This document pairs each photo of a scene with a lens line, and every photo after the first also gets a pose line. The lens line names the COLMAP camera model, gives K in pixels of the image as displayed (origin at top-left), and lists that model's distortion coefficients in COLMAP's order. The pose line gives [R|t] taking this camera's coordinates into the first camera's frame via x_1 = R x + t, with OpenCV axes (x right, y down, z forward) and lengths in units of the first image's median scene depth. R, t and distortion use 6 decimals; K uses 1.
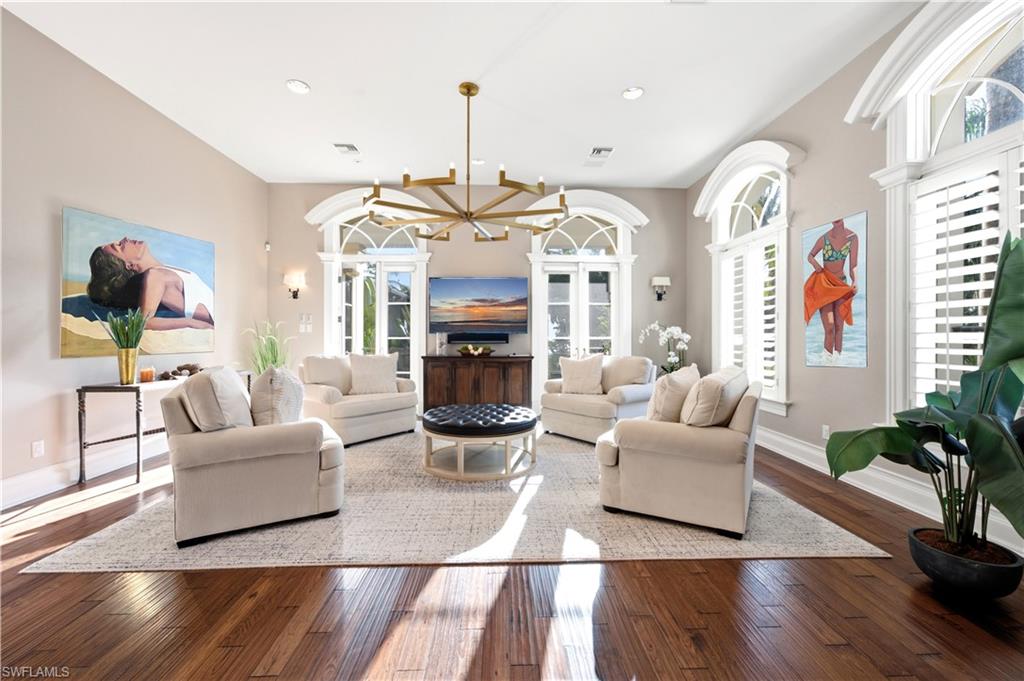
lens RADIAL K [[421.8, 0, 513.4], [0, 421.8, 336.4], [0, 0, 1]] dist [-0.002479, 0.001557]
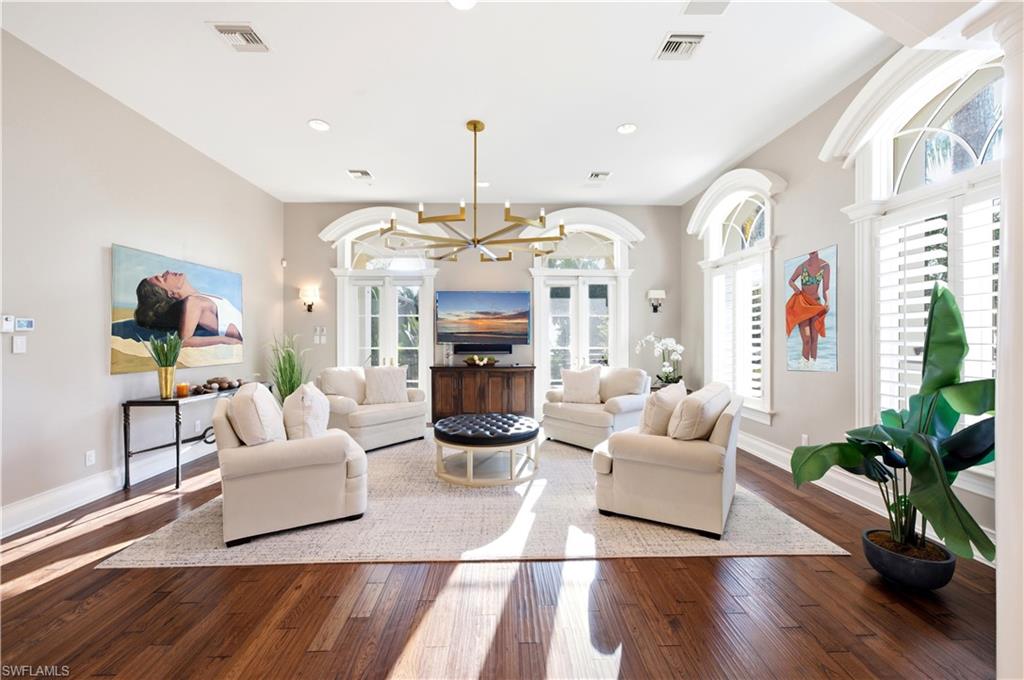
lens RADIAL K [[421.8, 0, 513.6], [0, 421.8, 337.2], [0, 0, 1]] dist [-0.002479, 0.001557]
pose [[0.999995, -0.001481, -0.002945, -0.007458], [0.001485, 0.999998, 0.001268, -0.047653], [0.002943, -0.001272, 0.999995, -0.098796]]
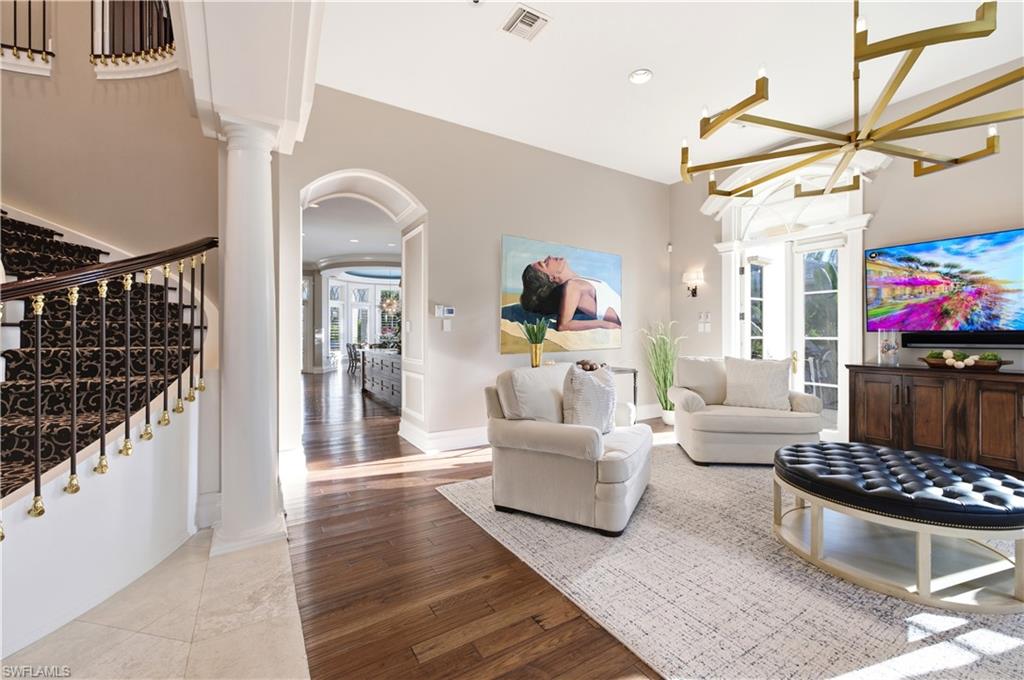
lens RADIAL K [[421.8, 0, 513.2], [0, 421.8, 335.4], [0, 0, 1]] dist [-0.002479, 0.001557]
pose [[0.496036, 0.000267, -0.868302, 0.199090], [-0.000145, 1.000000, 0.000225, -0.001831], [0.868302, 0.000014, 0.496036, 0.301653]]
